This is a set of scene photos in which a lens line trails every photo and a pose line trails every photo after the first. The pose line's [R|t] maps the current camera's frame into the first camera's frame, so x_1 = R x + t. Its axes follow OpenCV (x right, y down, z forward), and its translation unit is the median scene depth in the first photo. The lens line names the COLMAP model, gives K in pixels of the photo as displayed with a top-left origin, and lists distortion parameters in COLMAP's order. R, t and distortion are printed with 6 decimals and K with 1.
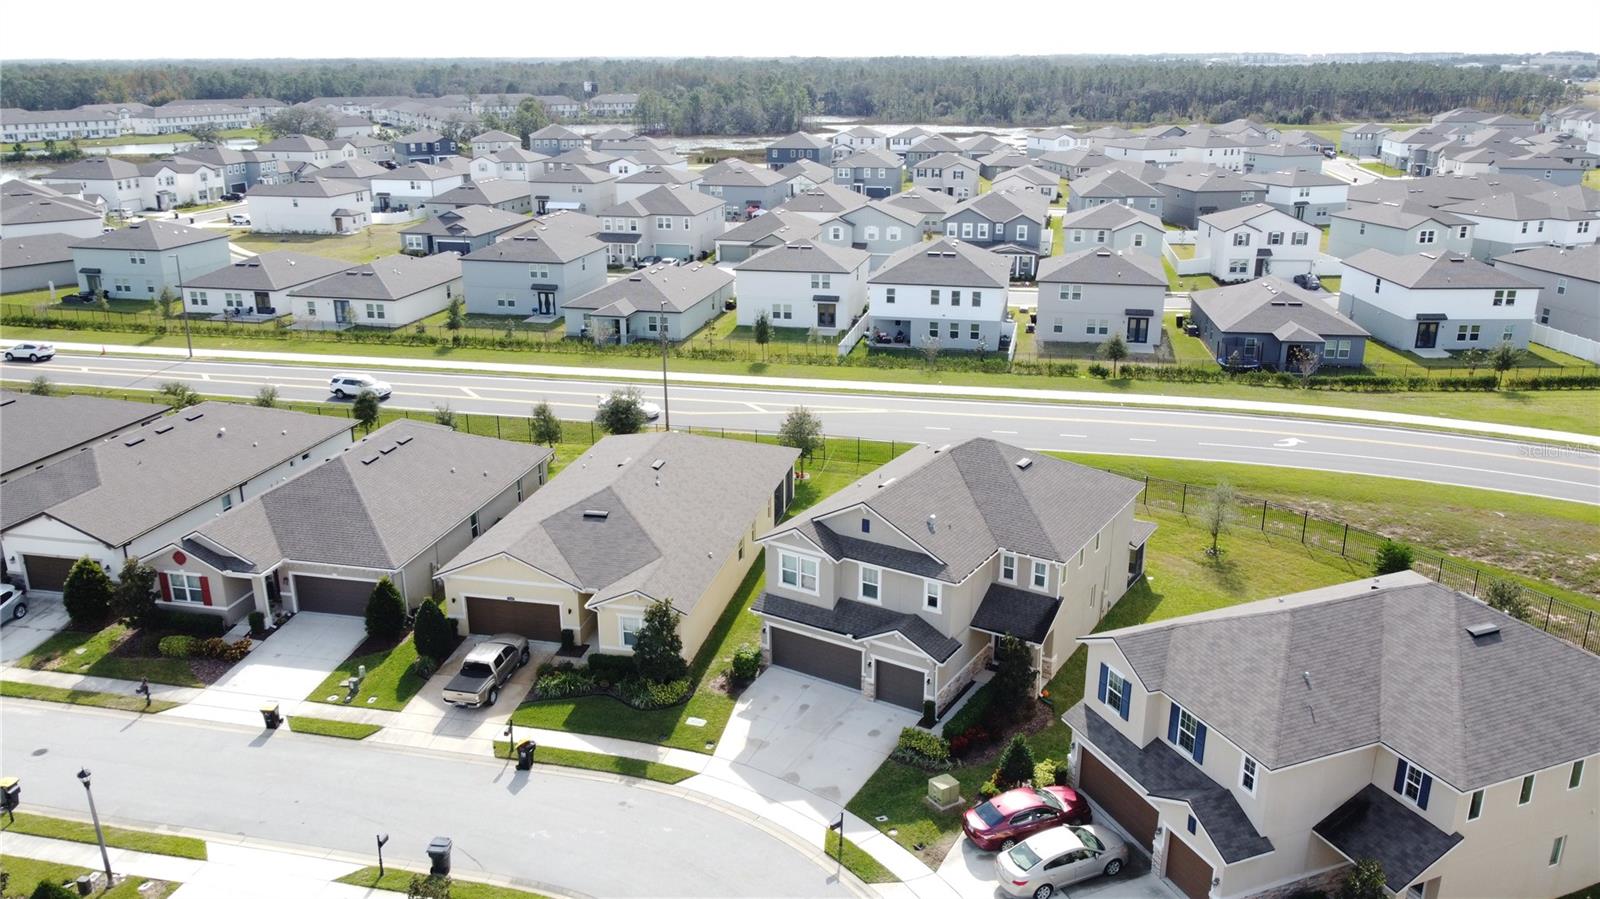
lens RADIAL K [[1213.5, 0, 801.9], [0, 1213.5, 448.7], [0, 0, 1]] dist [-0.005392, -0.003866]
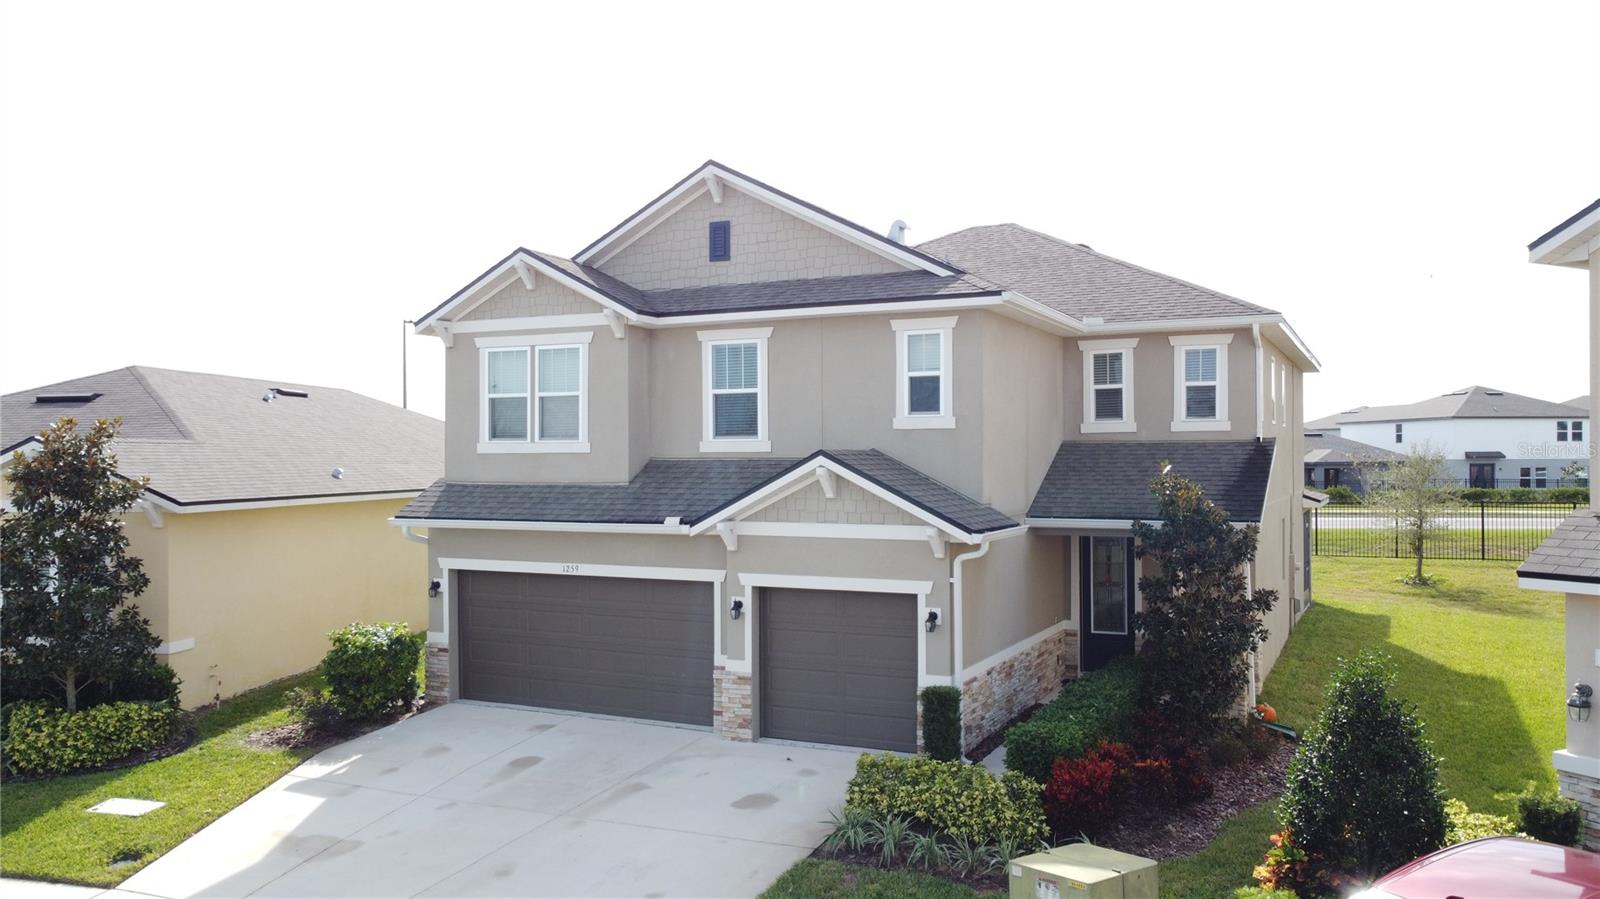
lens RADIAL K [[1213.5, 0, 797.3], [0, 1213.5, 451.9], [0, 0, 1]] dist [-0.005392, -0.003866]
pose [[0.995374, -0.002091, 0.096058, 0.040566], [0.032142, 0.949407, -0.312398, 0.233801], [-0.090545, 0.314040, 0.945082, 0.674801]]
